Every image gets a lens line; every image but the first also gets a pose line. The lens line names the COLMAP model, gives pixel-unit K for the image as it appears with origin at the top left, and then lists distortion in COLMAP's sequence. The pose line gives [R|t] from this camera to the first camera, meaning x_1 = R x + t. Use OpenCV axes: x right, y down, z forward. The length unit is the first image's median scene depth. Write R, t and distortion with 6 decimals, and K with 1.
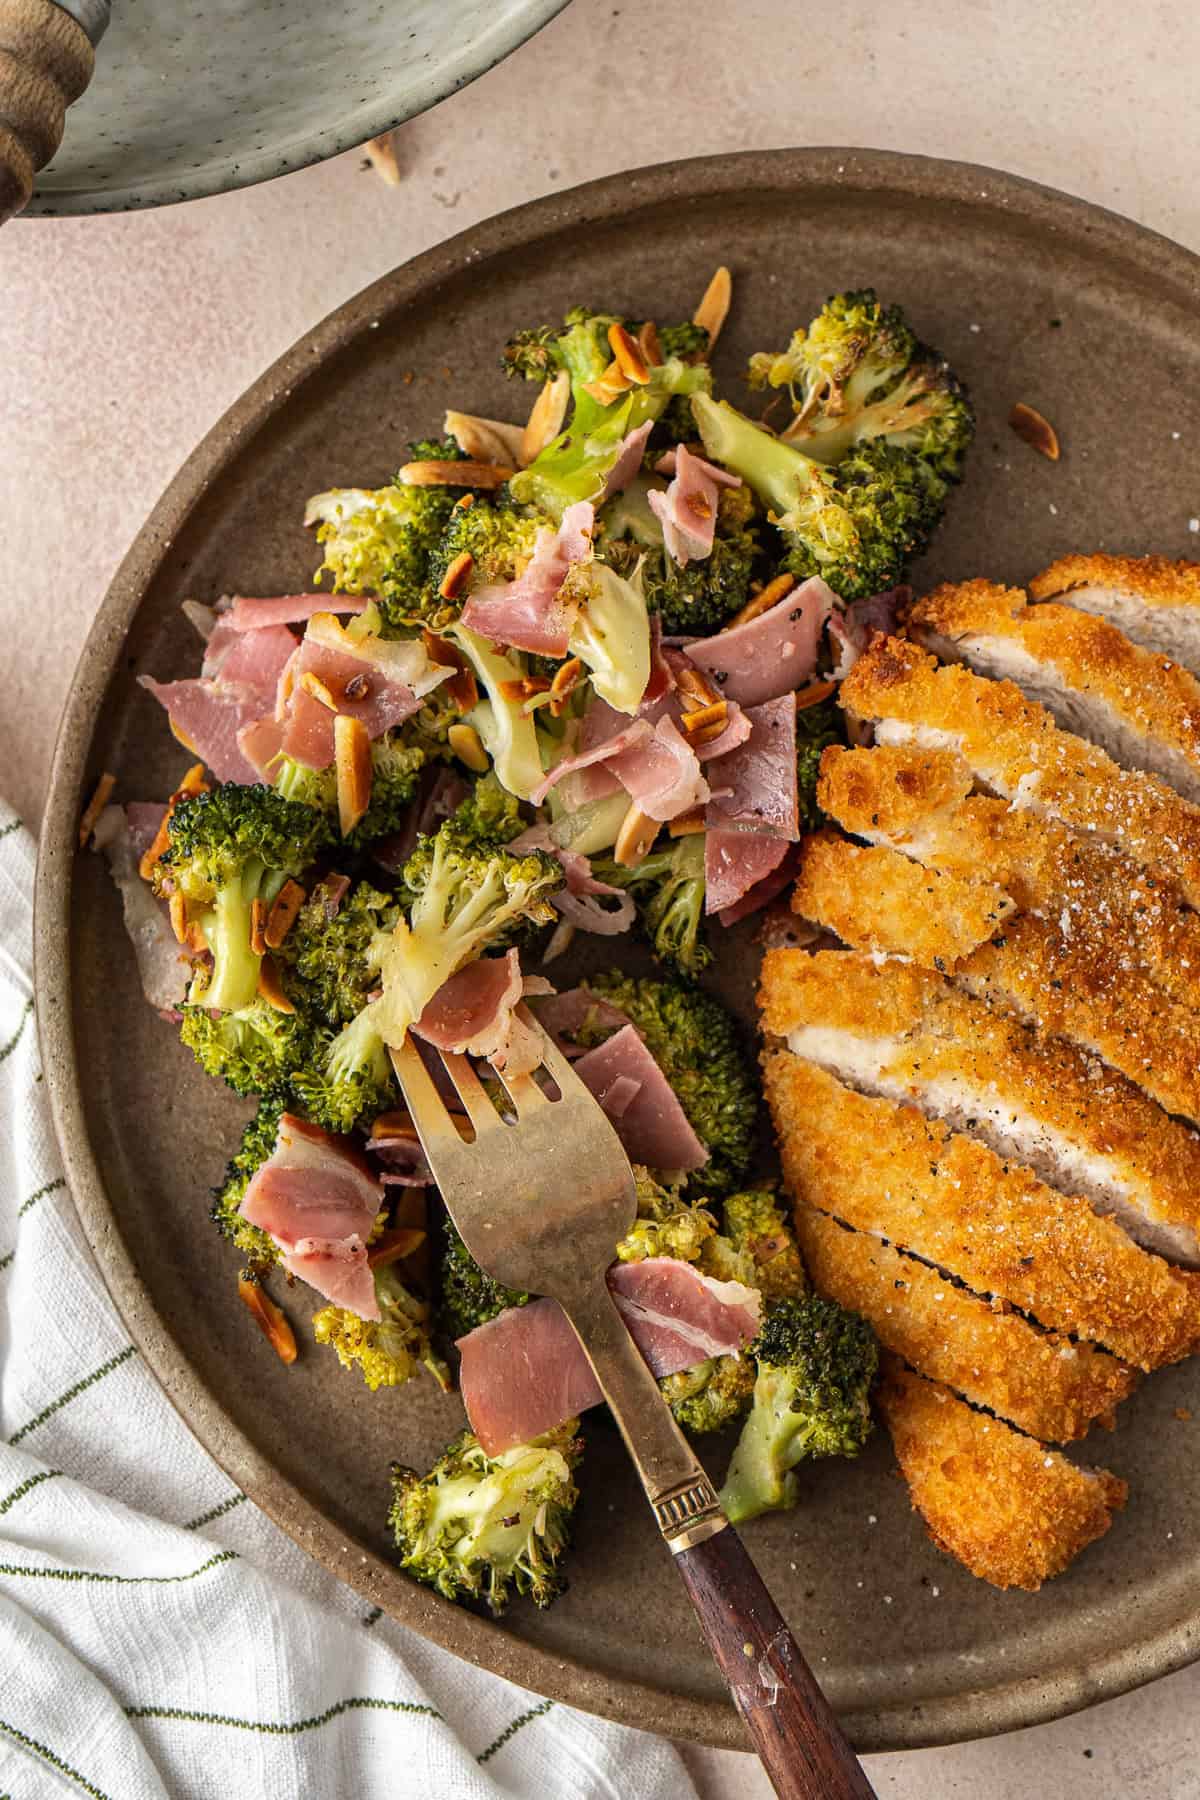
lens RADIAL K [[4073.3, 0, 600.0], [0, 4073.3, 900.0], [0, 0, 1]] dist [0.124320, -0.023457]
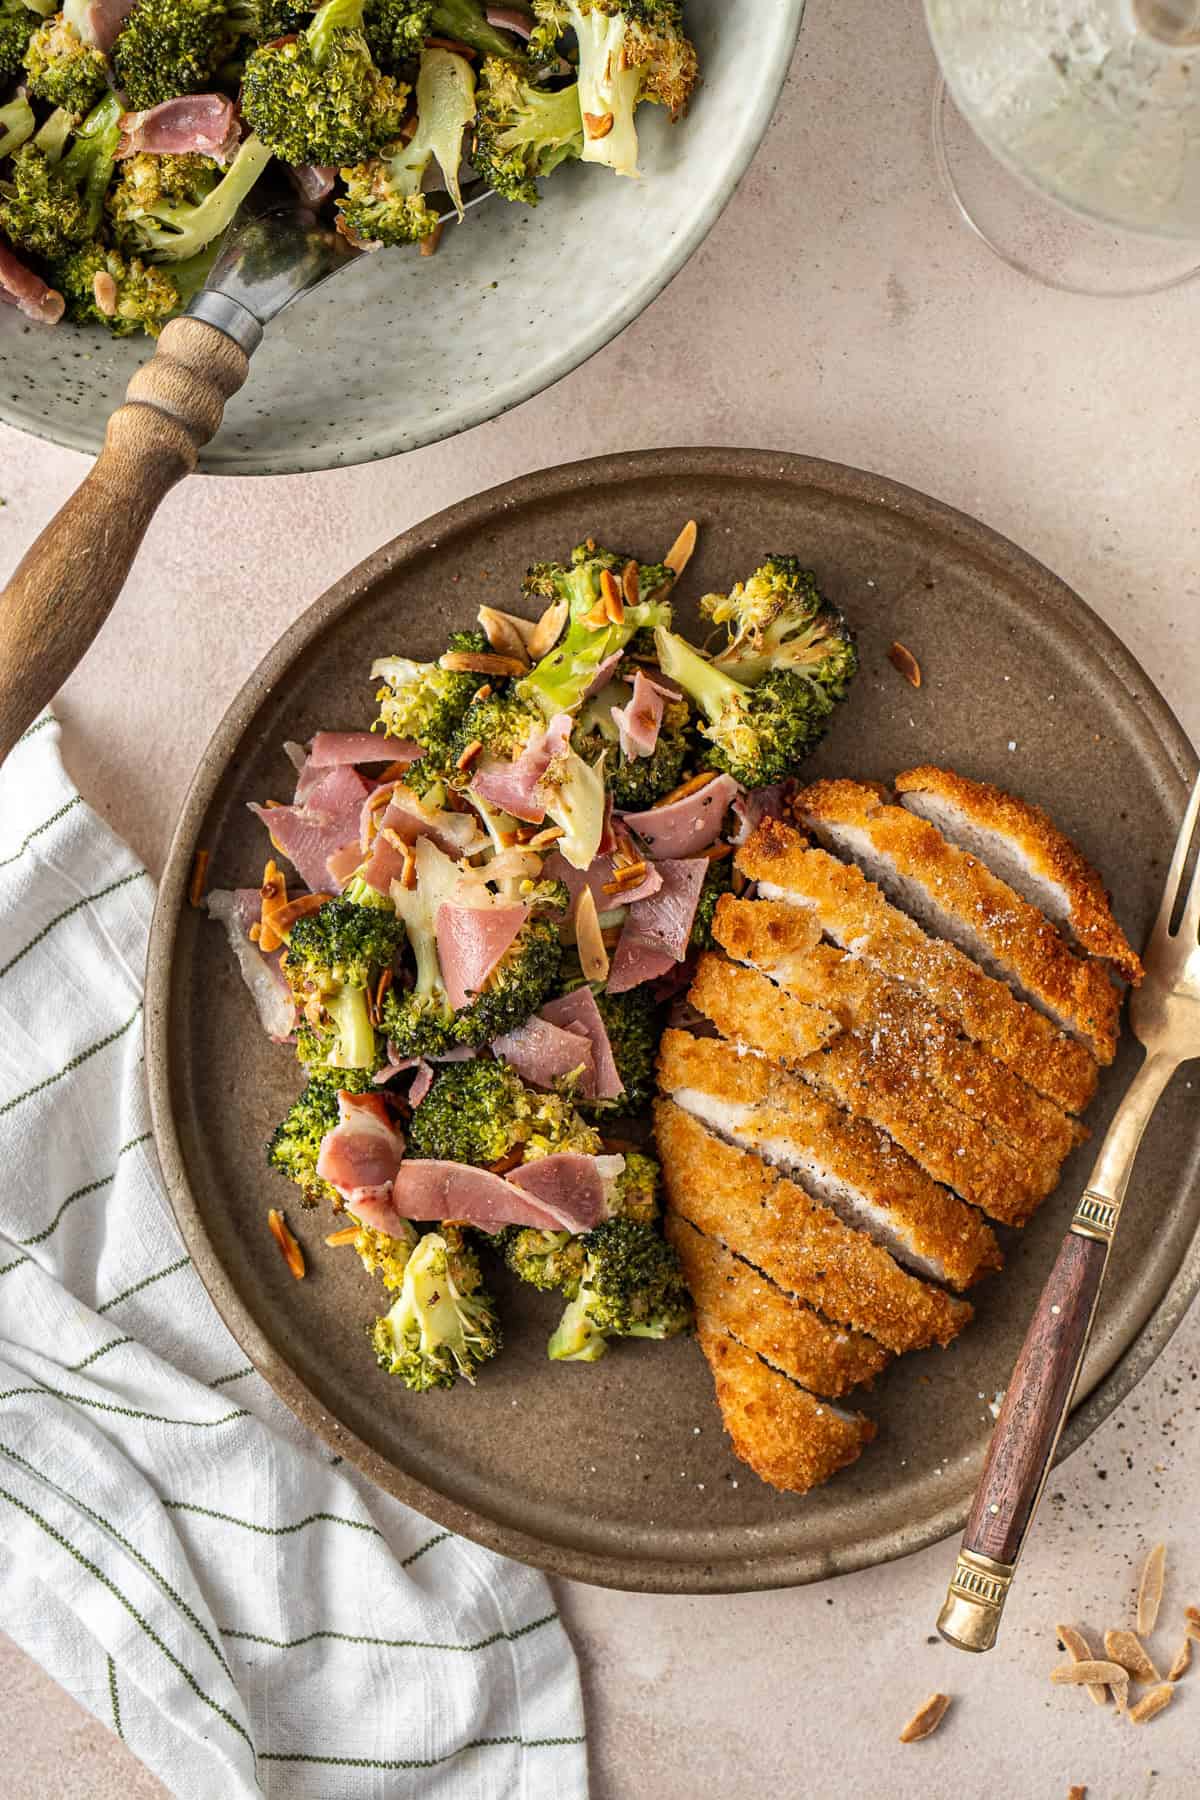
lens RADIAL K [[3798.7, 0, 600.0], [0, 3798.7, 900.0], [0, 0, 1]] dist [-0.041894, -0.058484]
pose [[0.994097, 0.107490, -0.014757, 0.033454], [-0.105059, 0.987613, 0.116549, -0.183349], [0.027102, -0.114311, 0.993075, -0.293211]]
